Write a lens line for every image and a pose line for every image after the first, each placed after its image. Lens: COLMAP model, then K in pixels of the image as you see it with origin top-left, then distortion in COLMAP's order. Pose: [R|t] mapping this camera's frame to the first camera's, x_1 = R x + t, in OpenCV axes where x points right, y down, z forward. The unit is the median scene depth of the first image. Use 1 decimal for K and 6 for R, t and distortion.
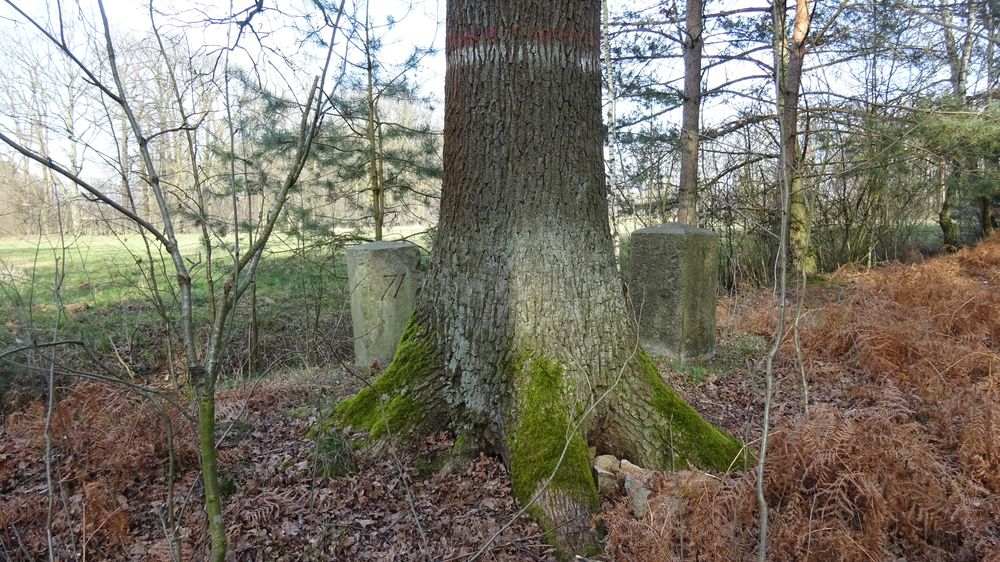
lens RADIAL K [[738.3, 0, 501.3], [0, 738.3, 283.1], [0, 0, 1]] dist [-0.005198, -0.002488]
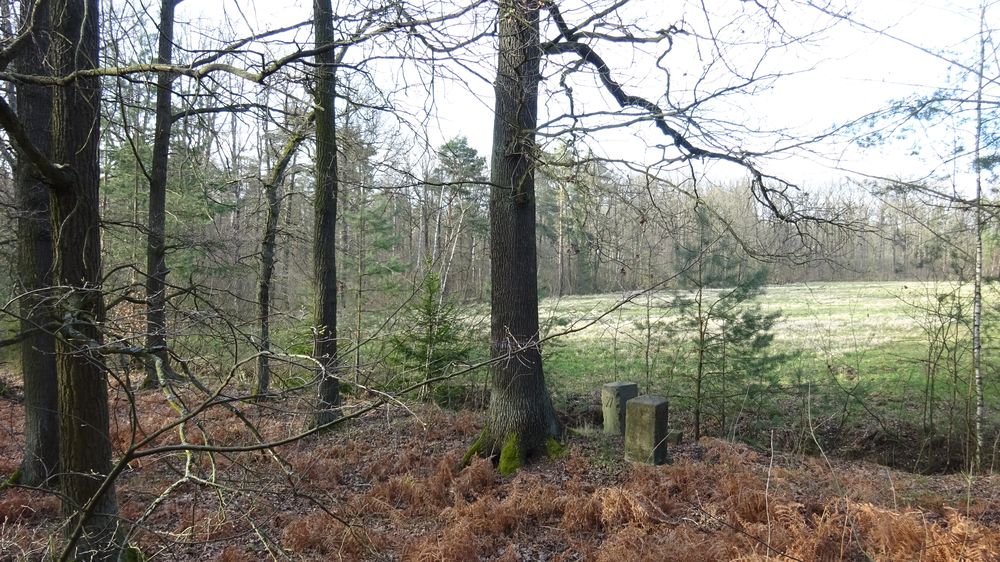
lens RADIAL K [[738.3, 0, 502.0], [0, 738.3, 283.5], [0, 0, 1]] dist [-0.005198, -0.002488]
pose [[0.166500, 0.017186, -0.985892, 2.123023], [-0.068858, 0.997610, 0.005761, -0.365553], [0.983634, 0.066928, 0.167286, 0.241281]]
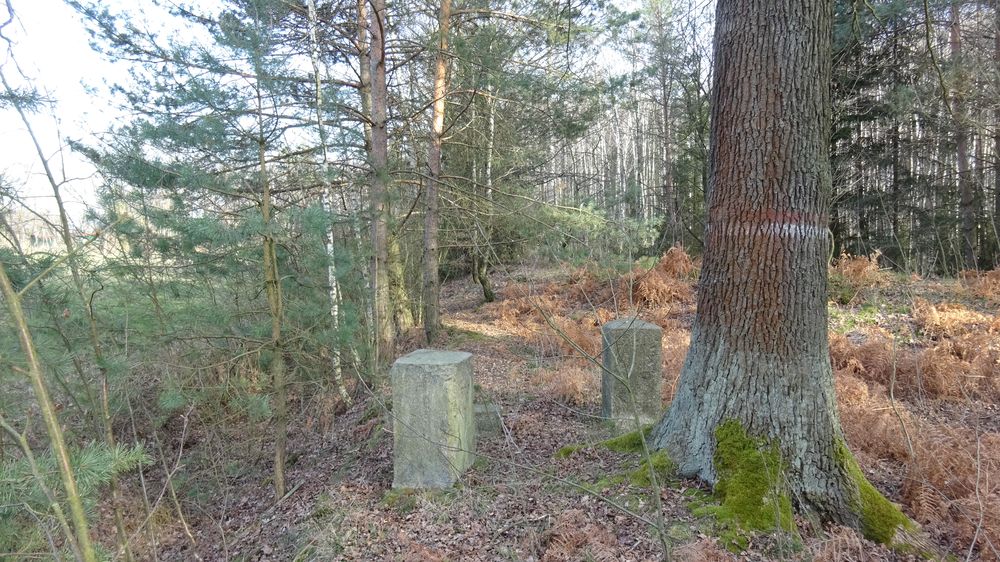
lens RADIAL K [[738.3, 0, 502.4], [0, 738.3, 275.9], [0, 0, 1]] dist [-0.005198, -0.002488]
pose [[0.684556, -0.017665, 0.728746, -0.830828], [0.053741, 0.998209, -0.026285, -0.130164], [-0.726976, 0.057157, 0.684280, 0.277140]]
